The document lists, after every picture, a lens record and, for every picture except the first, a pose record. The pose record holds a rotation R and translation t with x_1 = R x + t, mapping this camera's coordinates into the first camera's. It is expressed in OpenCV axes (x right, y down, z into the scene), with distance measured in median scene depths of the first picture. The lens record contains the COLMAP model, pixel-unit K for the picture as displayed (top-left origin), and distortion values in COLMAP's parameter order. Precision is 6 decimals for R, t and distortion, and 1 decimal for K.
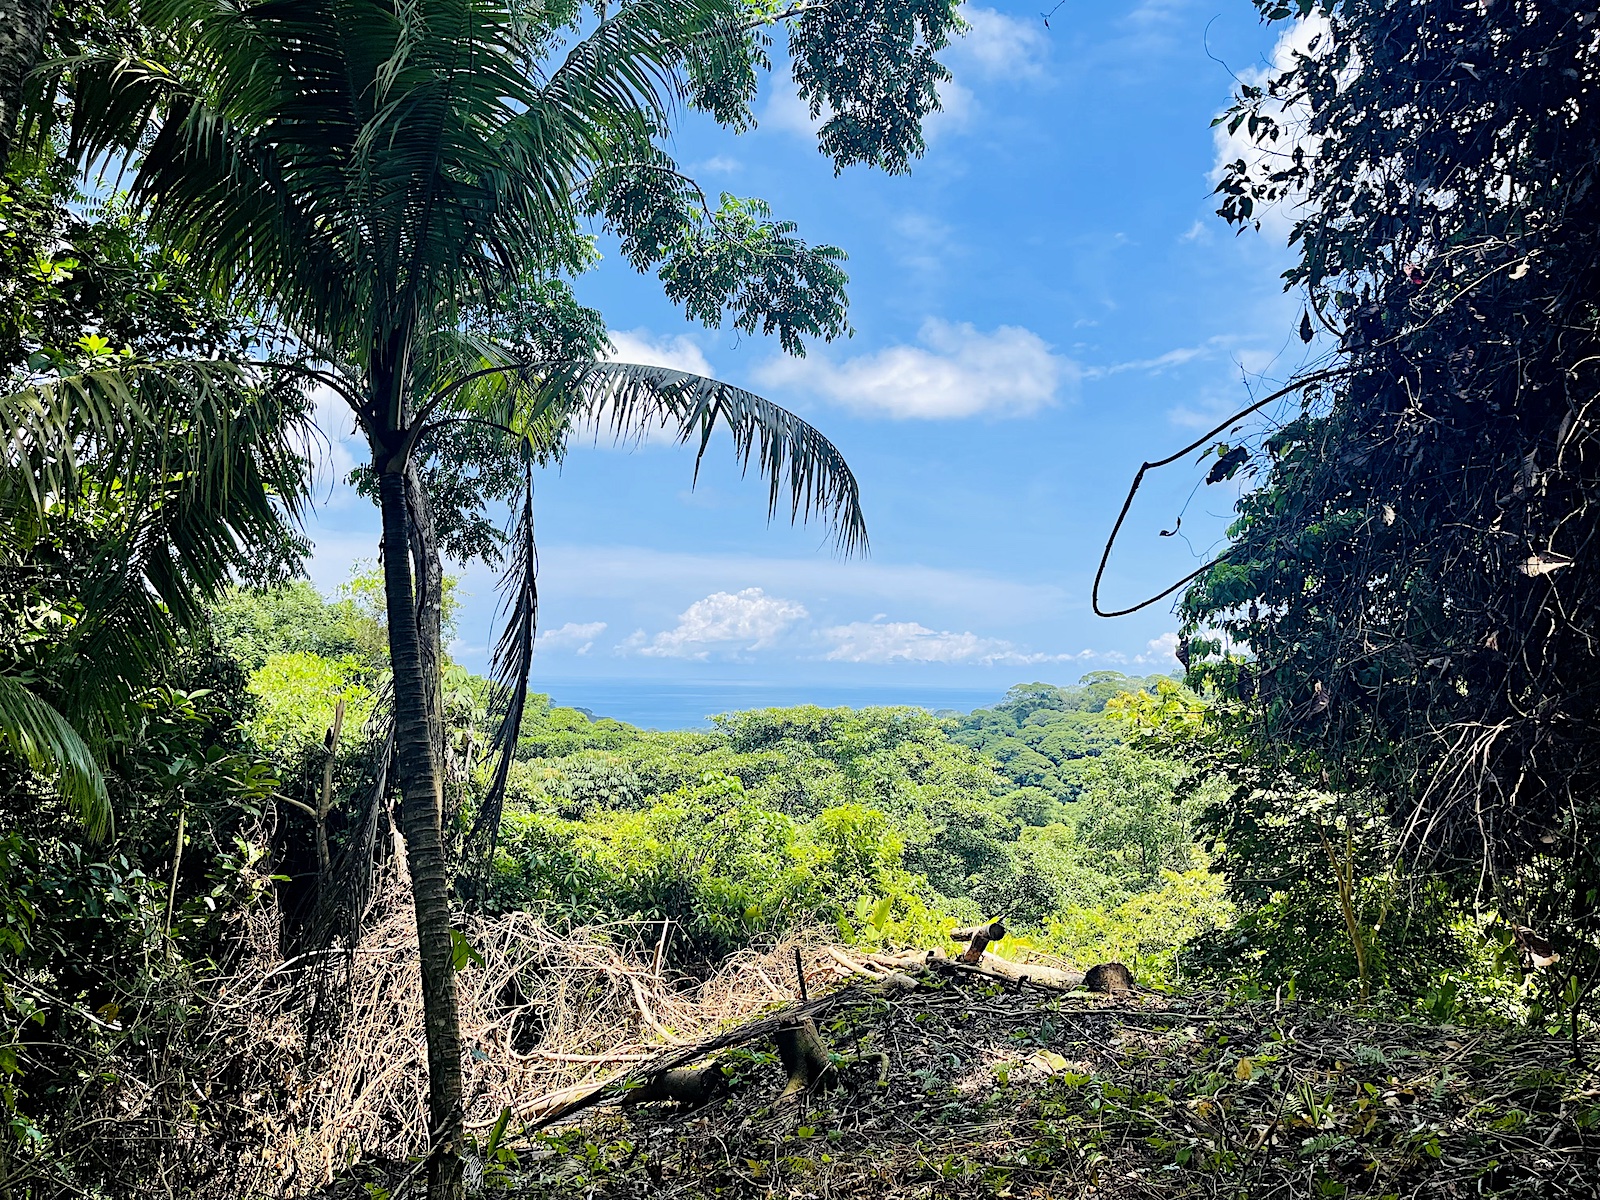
lens RADIAL K [[1218.8, 0, 800.0], [0, 1218.8, 600.0], [0, 0, 1]] dist [0.005357, 0.000654]
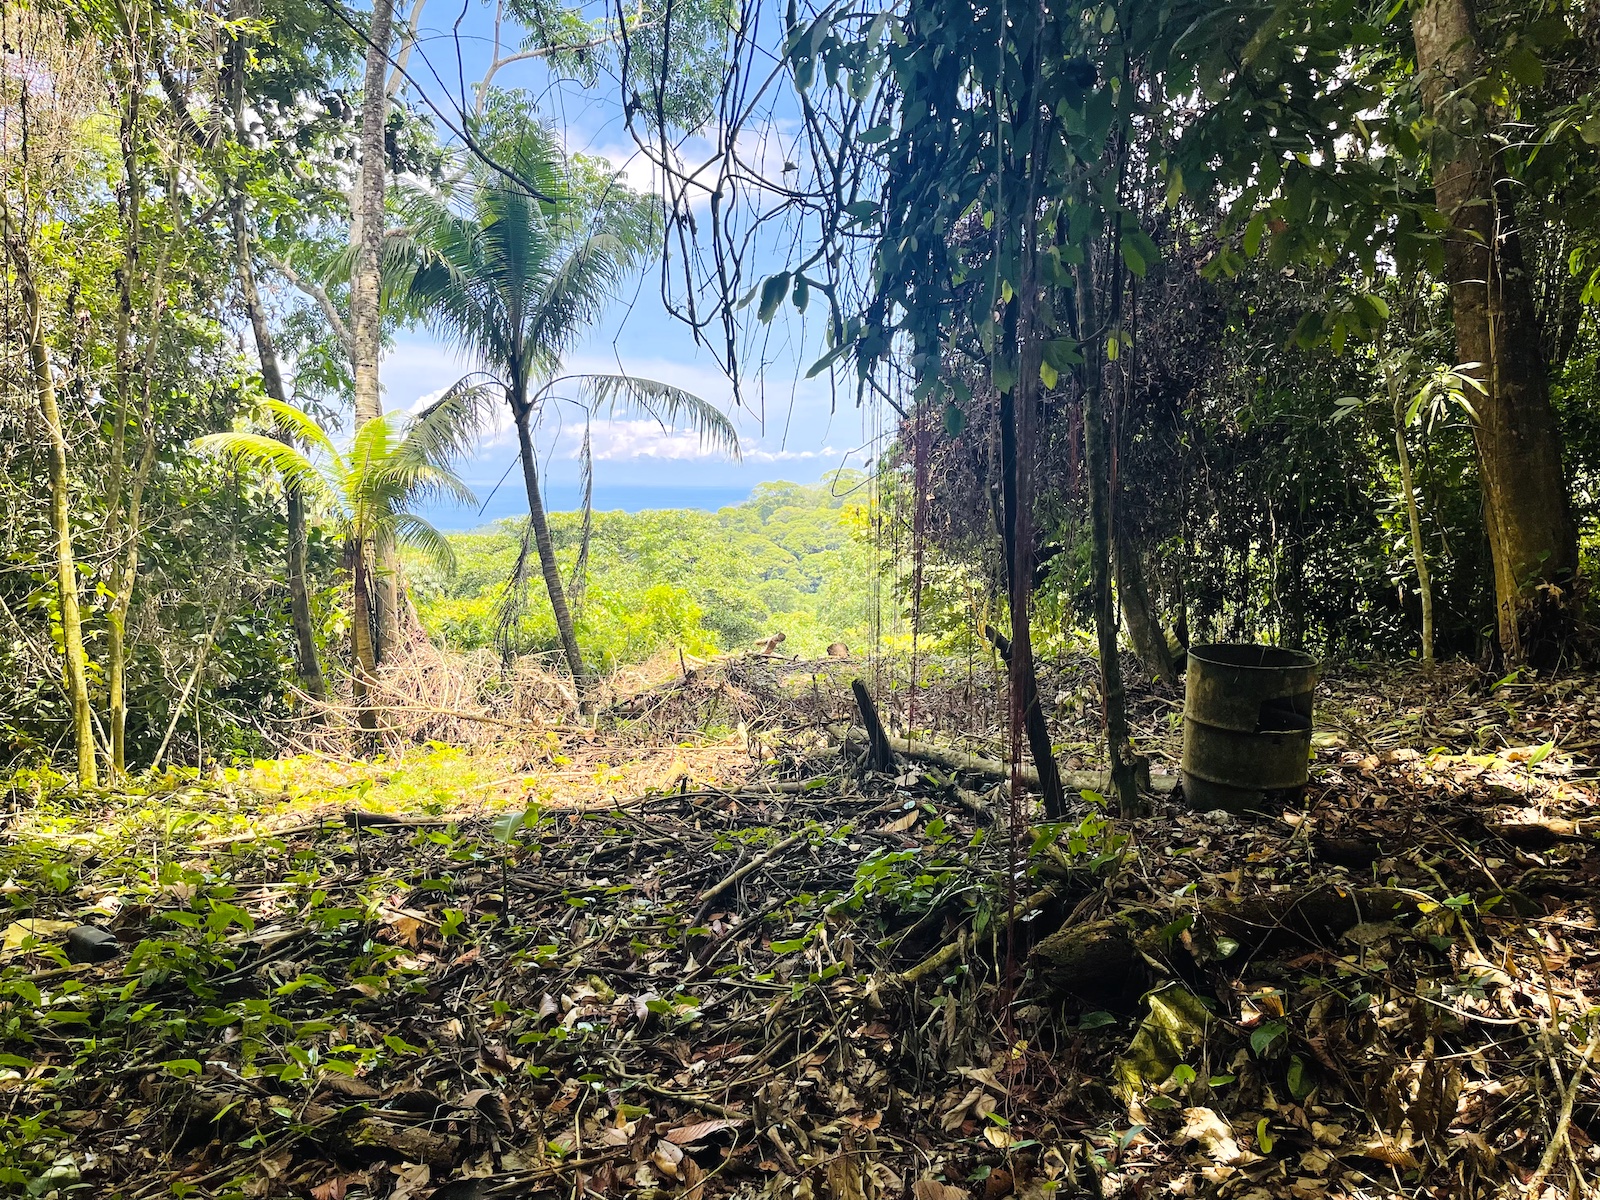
lens RADIAL K [[1218.8, 0, 800.0], [0, 1218.8, 600.0], [0, 0, 1]] dist [0.005357, 0.000654]
pose [[0.978342, -0.029787, 0.204840, -0.013711], [-0.004329, 0.986431, 0.164119, -0.006955], [-0.206949, -0.161451, 0.964938, -0.057980]]
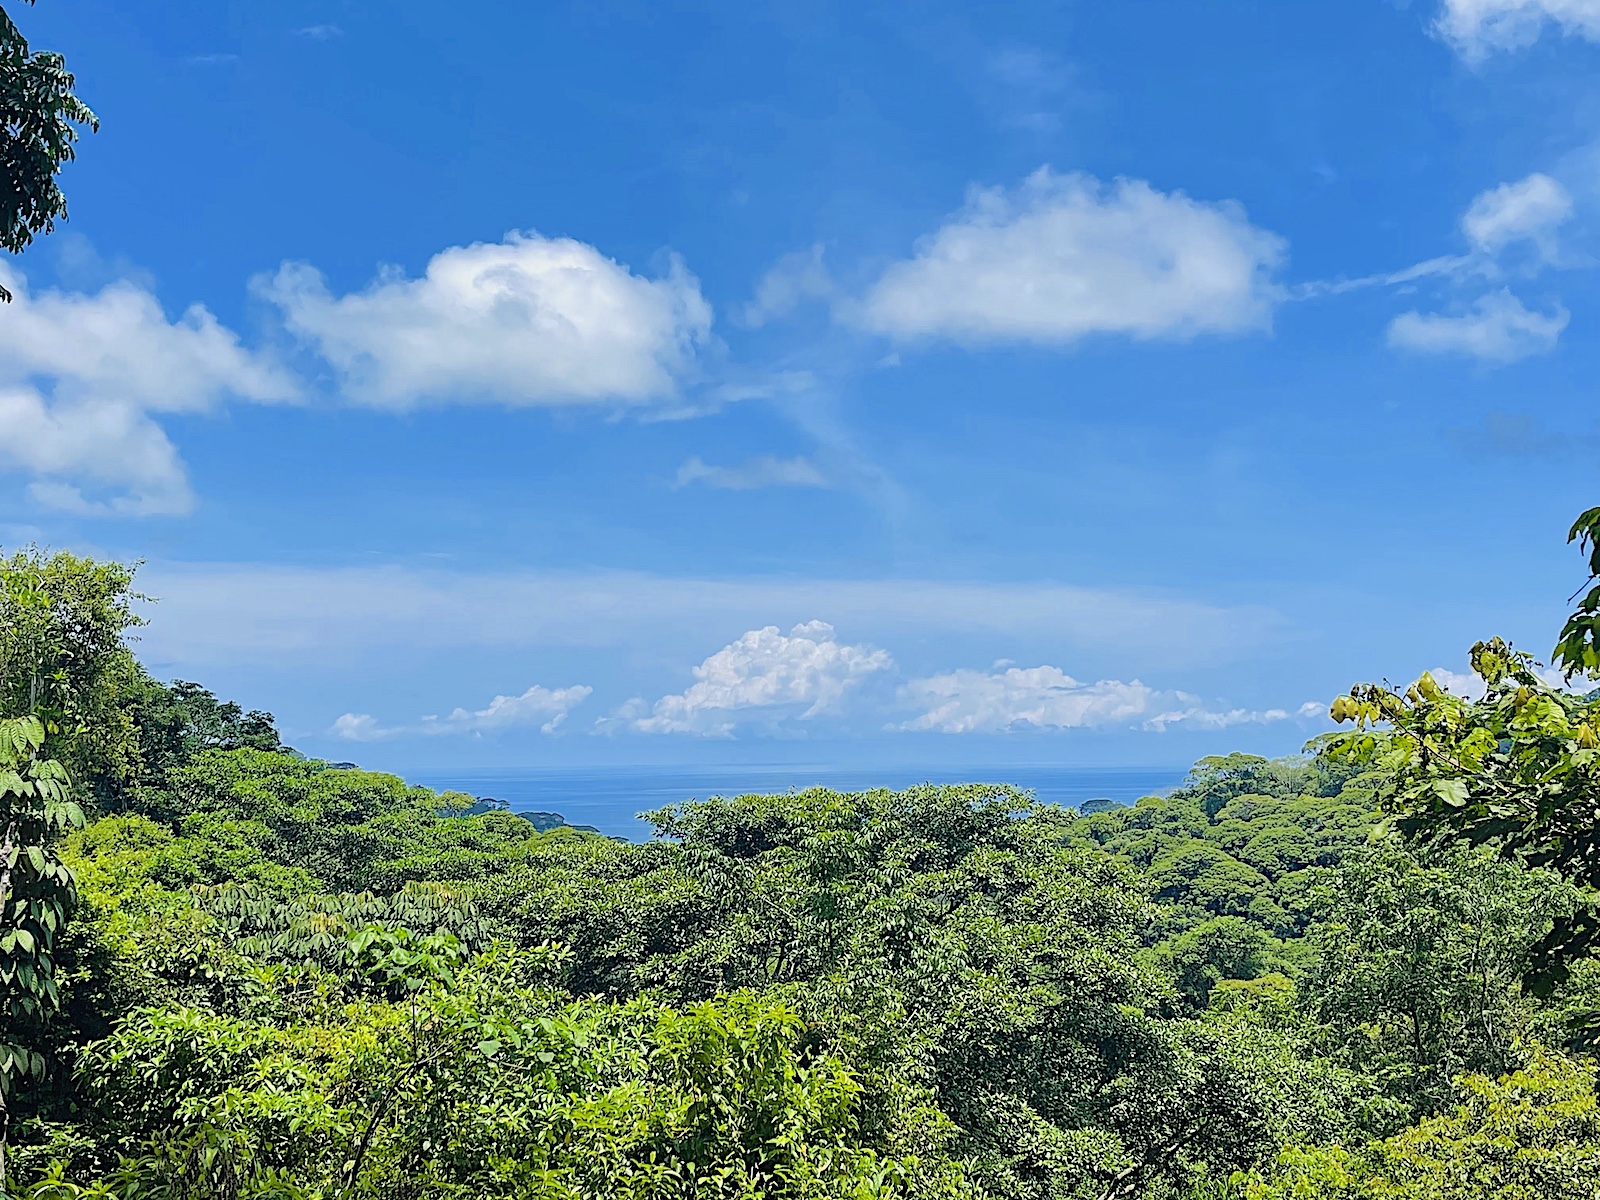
lens RADIAL K [[1801.4, 0, 800.0], [0, 1801.4, 600.0], [0, 0, 1]] dist [0.103484, -0.429130]
pose [[0.998502, -0.034478, -0.042497, 0.014064], [0.033406, 0.999112, -0.025685, 0.006758], [0.043345, 0.024226, 0.998766, 0.052258]]
